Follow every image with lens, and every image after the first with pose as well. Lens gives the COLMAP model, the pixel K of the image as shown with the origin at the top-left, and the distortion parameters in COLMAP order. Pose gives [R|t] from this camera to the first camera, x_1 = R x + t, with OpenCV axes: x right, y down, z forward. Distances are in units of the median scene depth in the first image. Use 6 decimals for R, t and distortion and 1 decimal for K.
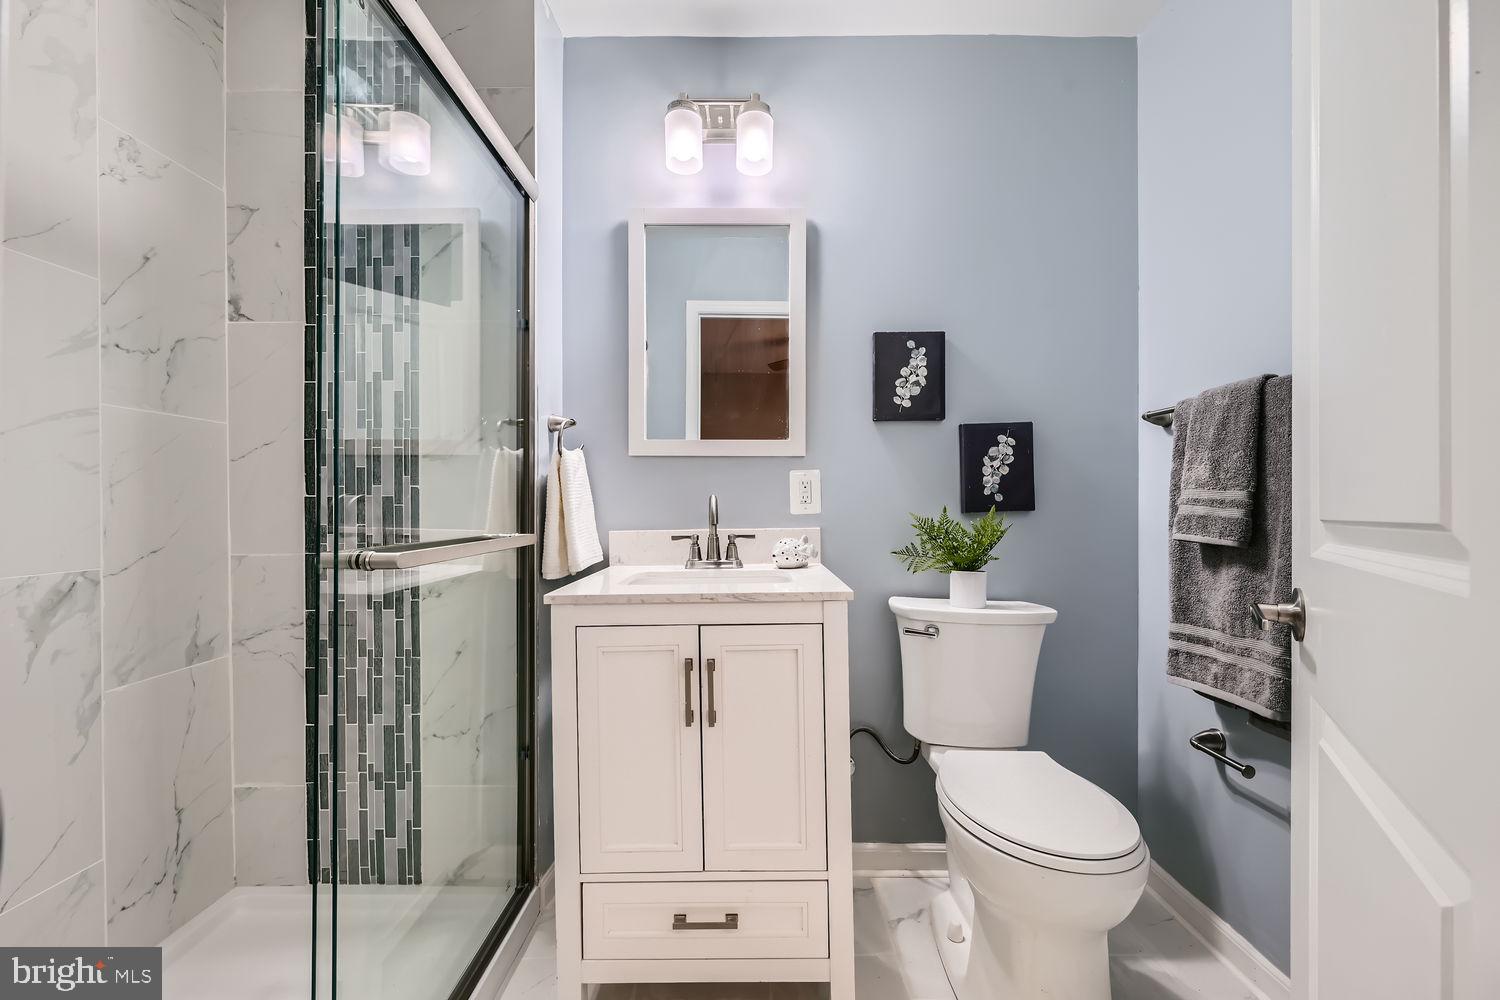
lens RADIAL K [[597.6, 0, 753.2], [0, 597.6, 503.6], [0, 0, 1]] dist [-0.000079, 0.000373]
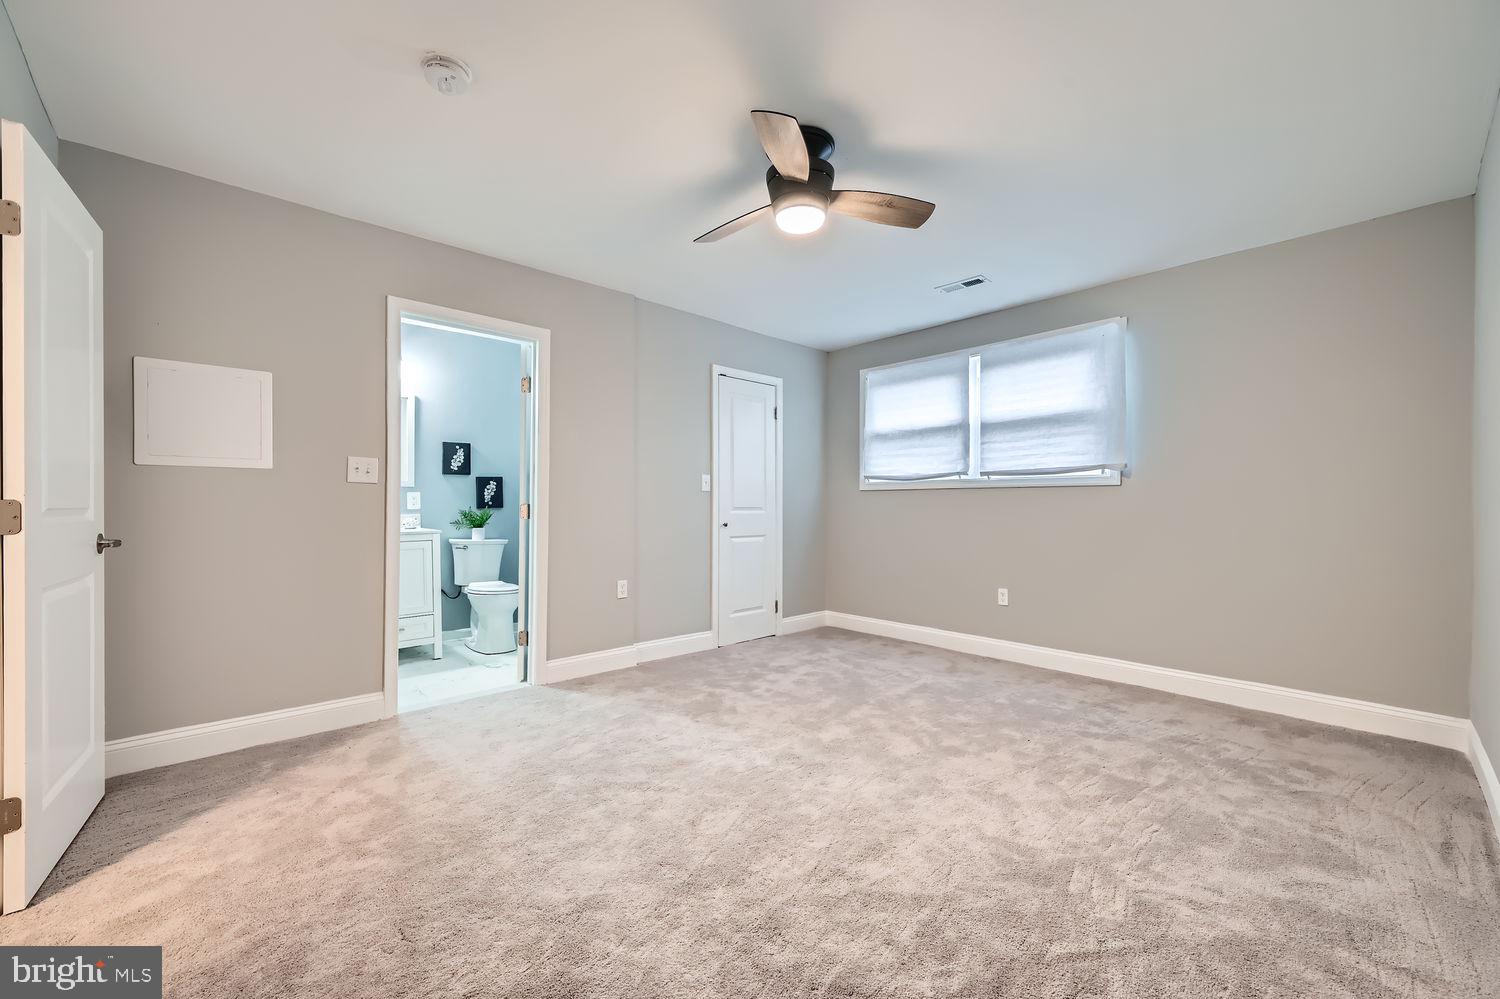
lens RADIAL K [[597.6, 0, 752.5], [0, 597.6, 503.5], [0, 0, 1]] dist [-0.000079, 0.000373]
pose [[0.725823, 0.005635, 0.687858, -0.639912], [-0.002502, 0.999981, -0.005552, 0.004150], [-0.687877, 0.002308, 0.725824, -1.926398]]
